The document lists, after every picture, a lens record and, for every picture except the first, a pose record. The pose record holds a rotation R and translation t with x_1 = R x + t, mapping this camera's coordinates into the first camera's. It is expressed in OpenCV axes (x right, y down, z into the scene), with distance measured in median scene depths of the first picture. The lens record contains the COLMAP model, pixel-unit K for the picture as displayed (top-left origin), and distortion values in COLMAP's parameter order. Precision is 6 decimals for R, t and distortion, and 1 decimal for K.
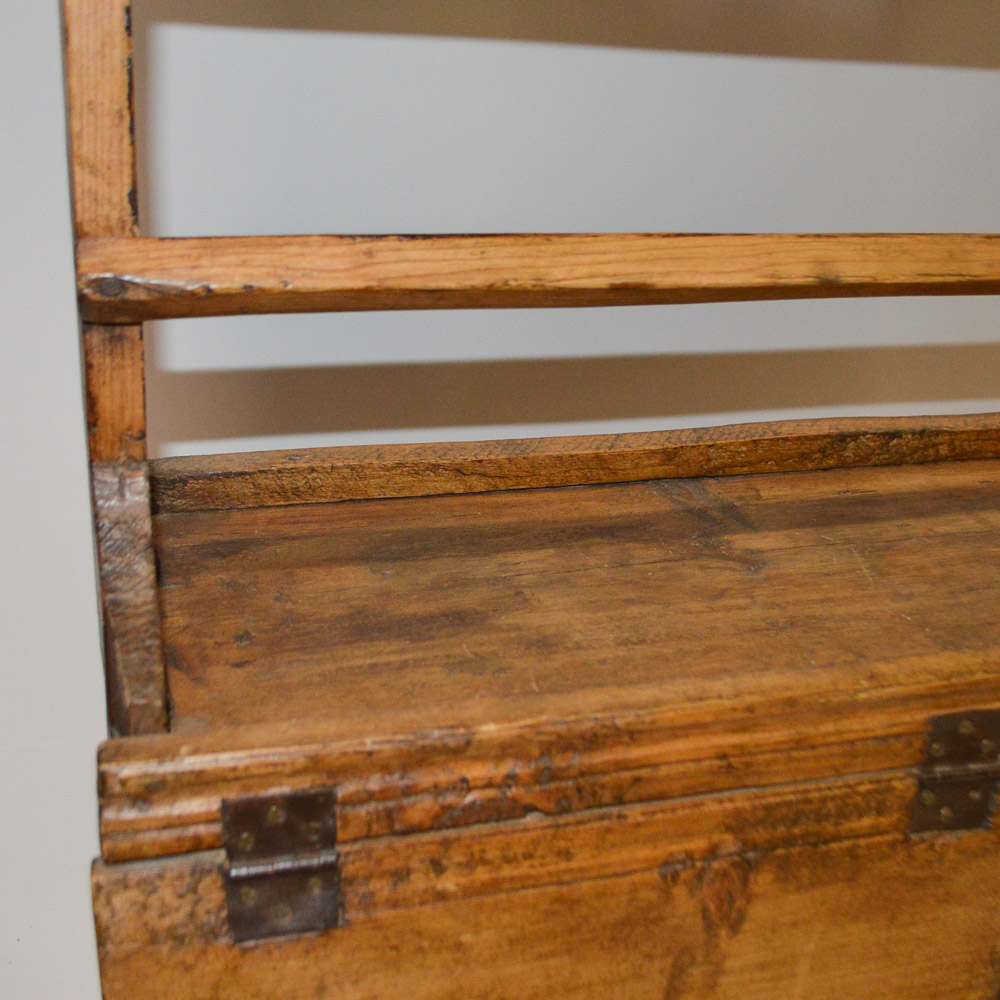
lens RADIAL K [[1417.0, 0, 499.7], [0, 1417.0, 508.7], [0, 0, 1]] dist [-0.066555, -0.015934]
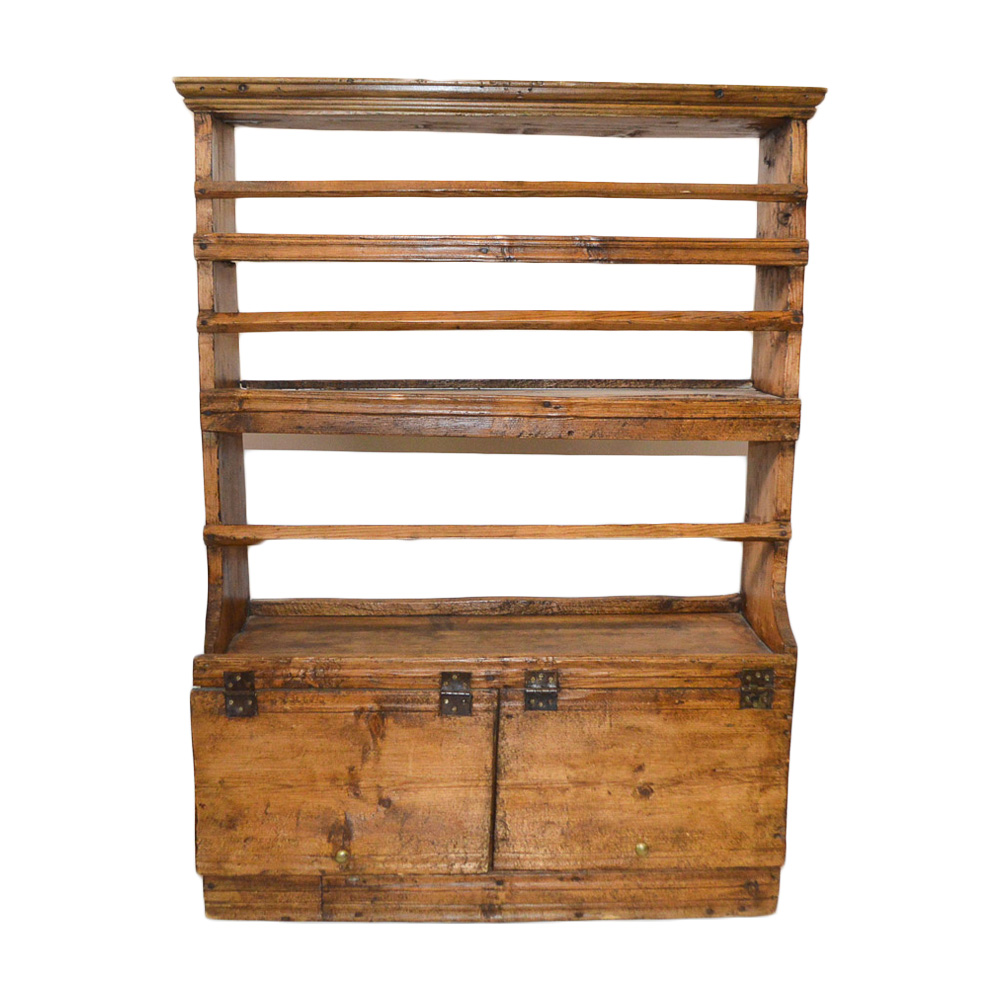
lens RADIAL K [[1185.5, 0, 500.0], [0, 1185.5, 500.0], [0, 0, 1]] dist [-0.086274, -0.012456]
pose [[0.957214, -0.009881, -0.289211, 1.252849], [-0.057228, 0.973215, -0.222659, 0.369513], [0.283665, 0.229683, 0.931010, -1.601172]]
